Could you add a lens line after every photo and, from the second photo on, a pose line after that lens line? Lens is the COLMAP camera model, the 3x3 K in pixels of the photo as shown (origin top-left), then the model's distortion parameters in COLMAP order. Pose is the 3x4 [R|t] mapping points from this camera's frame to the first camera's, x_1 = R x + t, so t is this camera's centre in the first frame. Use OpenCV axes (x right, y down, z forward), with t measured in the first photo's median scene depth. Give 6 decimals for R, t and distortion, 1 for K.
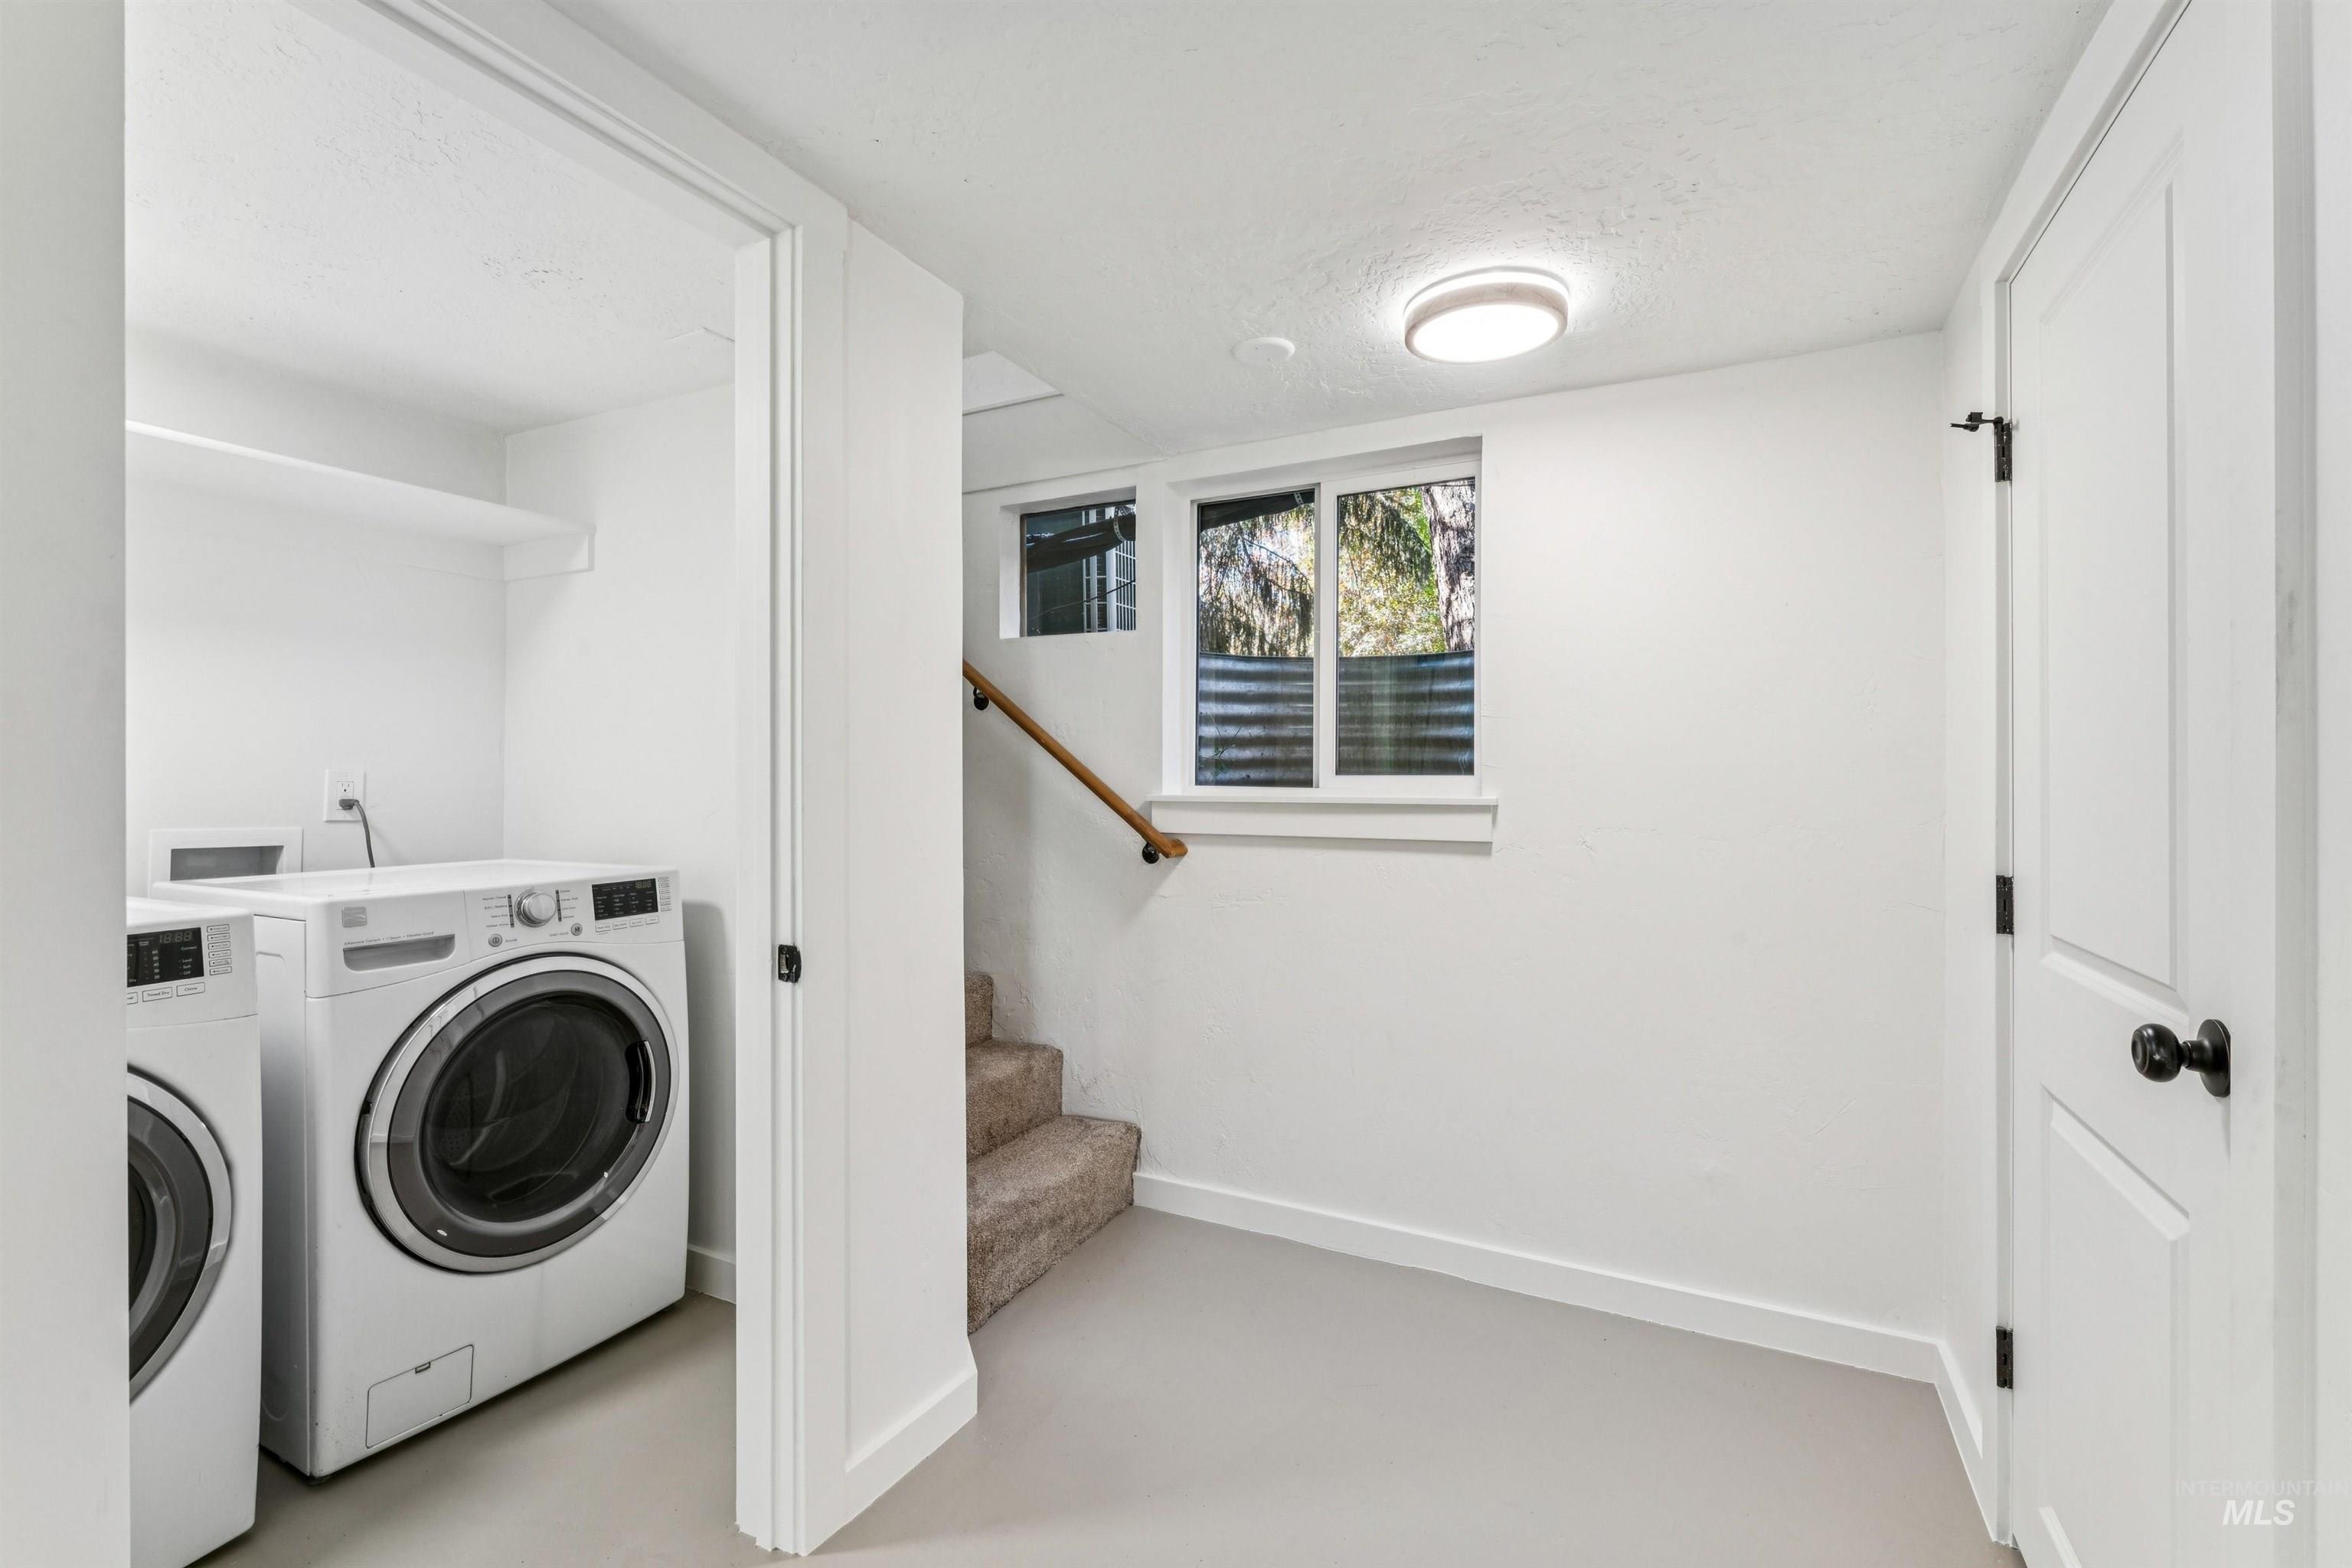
lens RADIAL K [[990.7, 0, 1172.7], [0, 990.7, 776.2], [0, 0, 1]] dist [-0.001508, 0.001085]
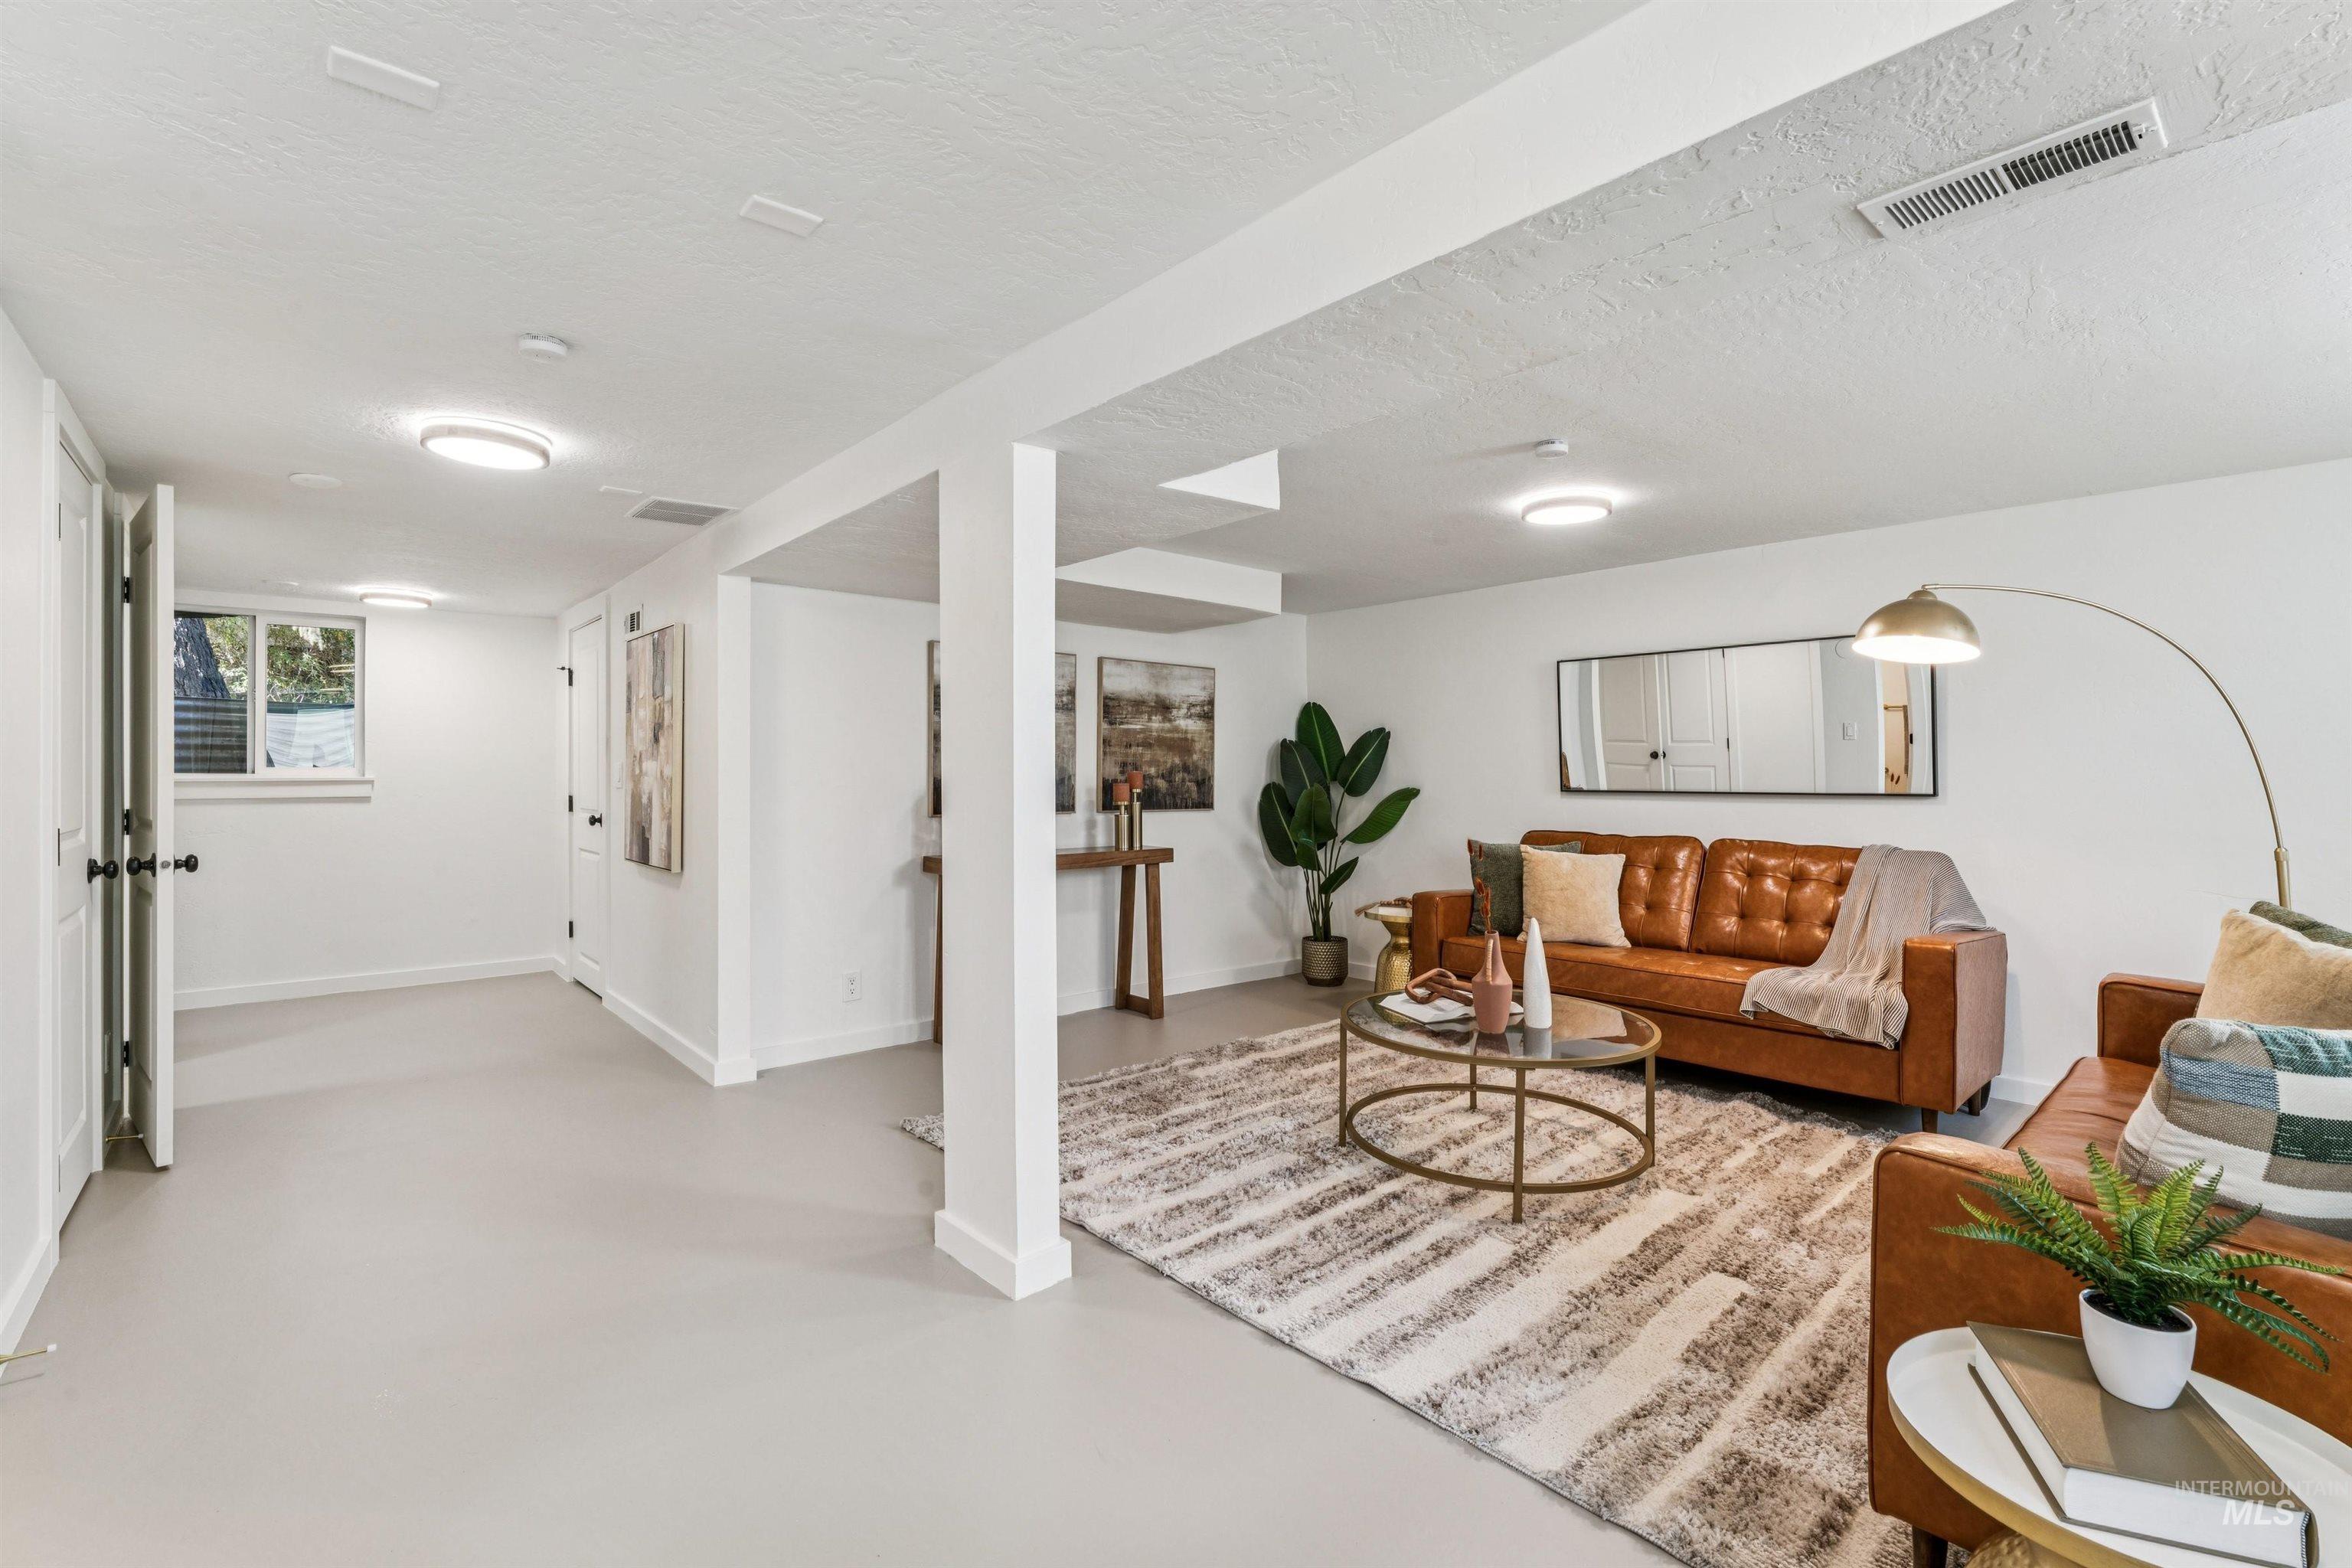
lens RADIAL K [[1041.6, 0, 1179.9], [0, 1041.6, 776.1], [0, 0, 1]] dist [-0.000340, -0.000782]
pose [[0.369245, -0.000593, 0.929332, -1.194931], [-0.001446, 0.999998, 0.001212, 0.014544], [-0.929331, -0.001792, 0.369244, -1.577452]]
